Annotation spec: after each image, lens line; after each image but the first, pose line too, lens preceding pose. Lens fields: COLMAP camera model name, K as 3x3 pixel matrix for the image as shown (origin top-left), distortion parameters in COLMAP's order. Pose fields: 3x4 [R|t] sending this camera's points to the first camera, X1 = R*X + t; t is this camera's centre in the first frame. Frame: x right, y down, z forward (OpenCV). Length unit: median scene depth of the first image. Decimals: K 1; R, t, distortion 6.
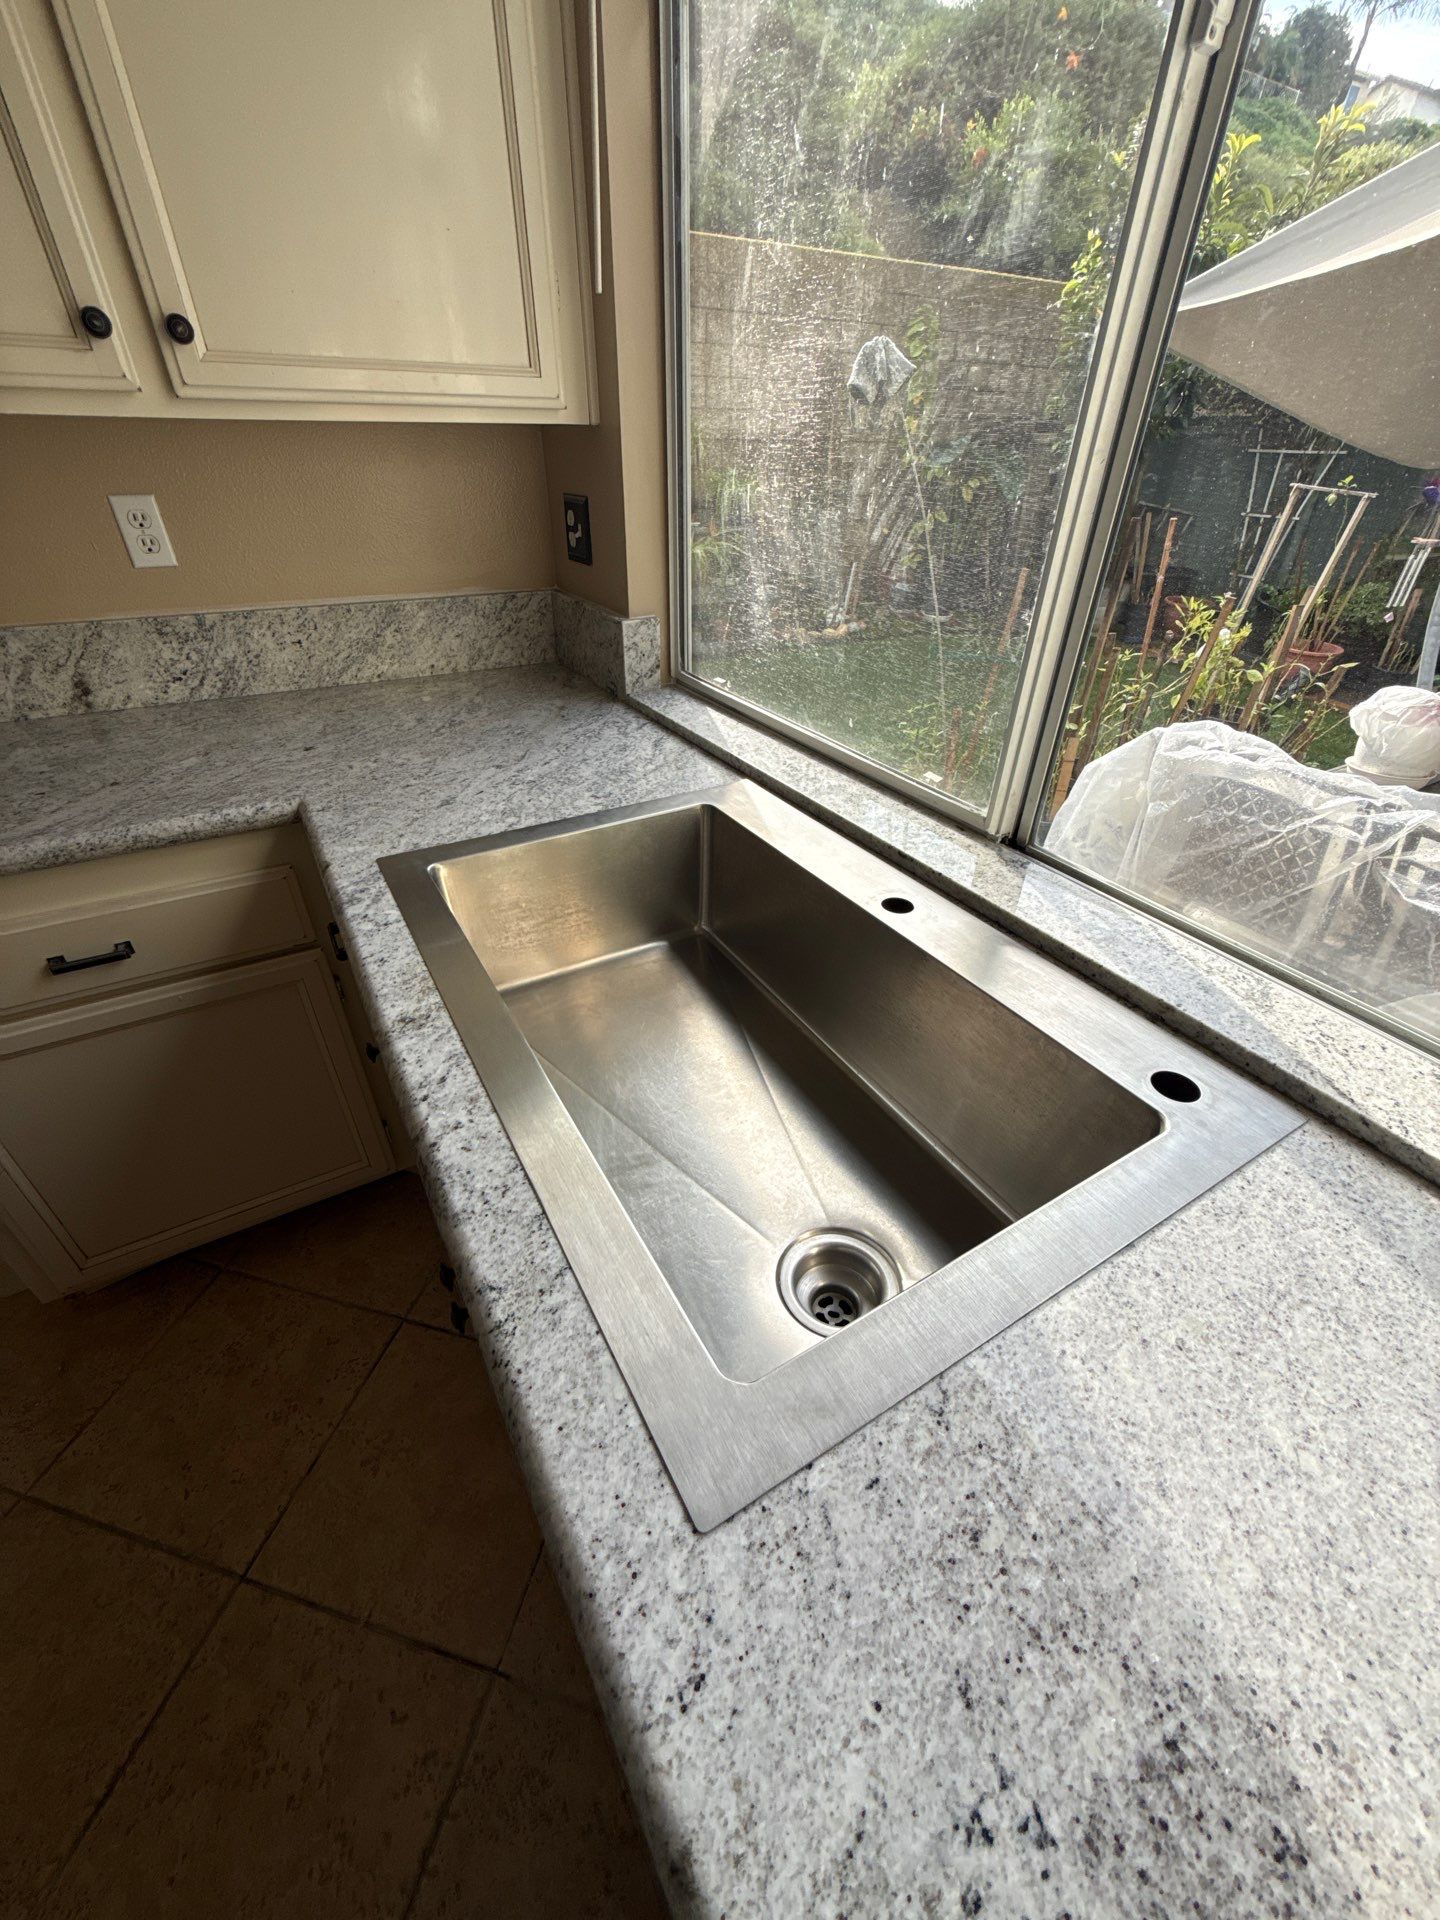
lens RADIAL K [[765.7, 0, 711.6], [0, 765.7, 959.2], [0, 0, 1]] dist [-0.000032, -0.000167]
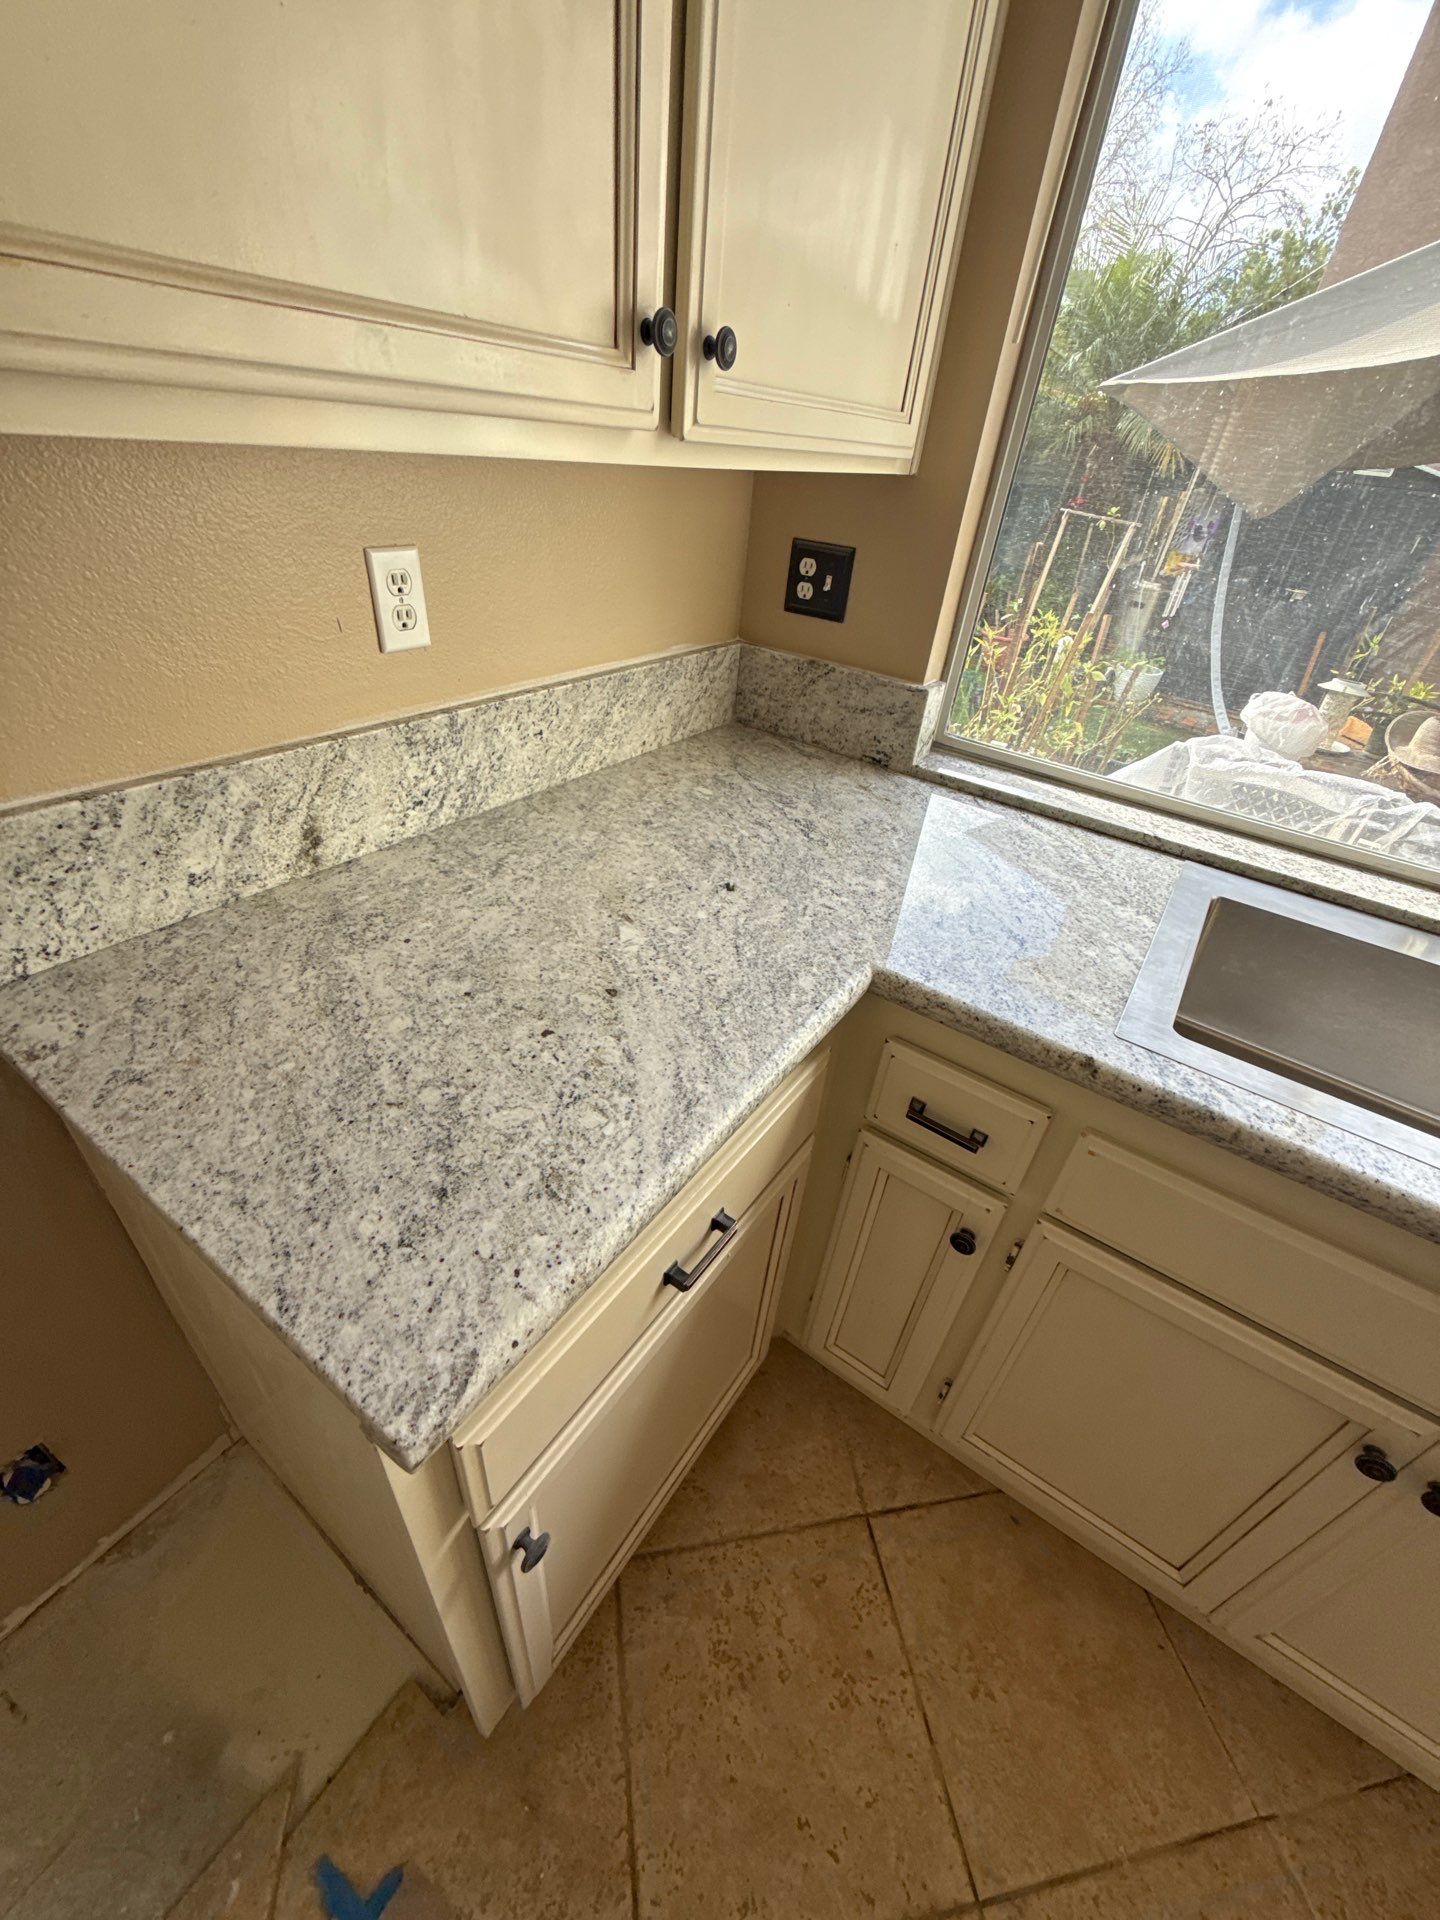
lens RADIAL K [[765.7, 0, 716.3], [0, 765.7, 960.1], [0, 0, 1]] dist [-0.000032, -0.000167]
pose [[0.904539, -0.184838, 0.384244, -0.787043], [0.173436, 0.982734, 0.064457, -0.235785], [-0.389524, 0.008338, 0.920979, 0.267158]]
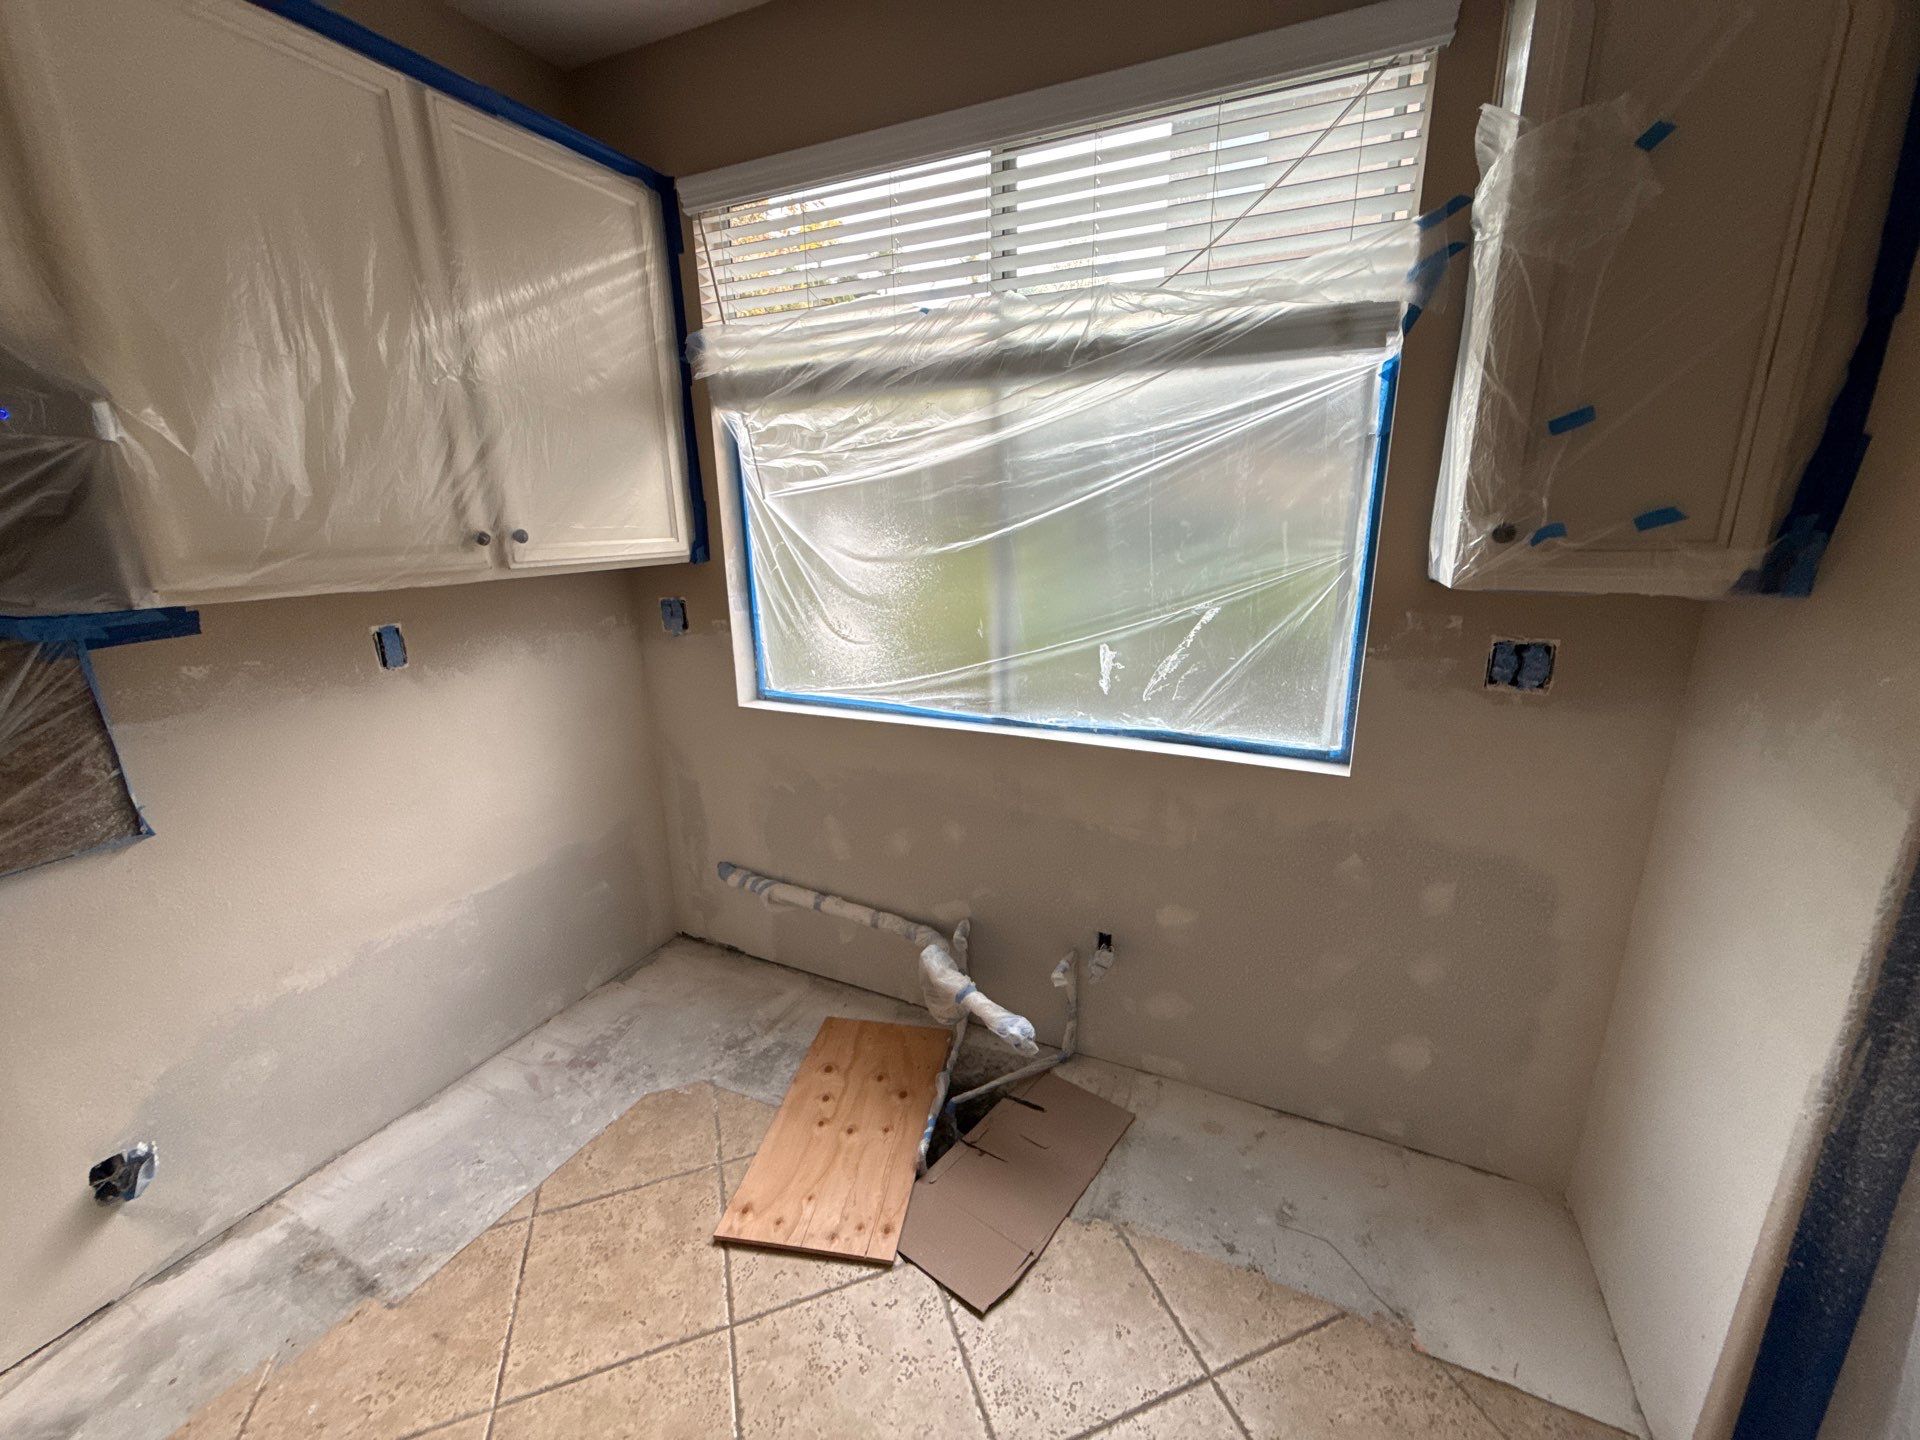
lens RADIAL K [[765.7, 0, 961.3], [0, 765.7, 715.8], [0, 0, 1]] dist [-0.000032, -0.000167]
pose [[0.821097, -0.169157, 0.545148, -0.656748], [0.340090, 0.912023, -0.229245, 0.217233], [-0.458409, 0.373632, 0.806387, -0.529765]]
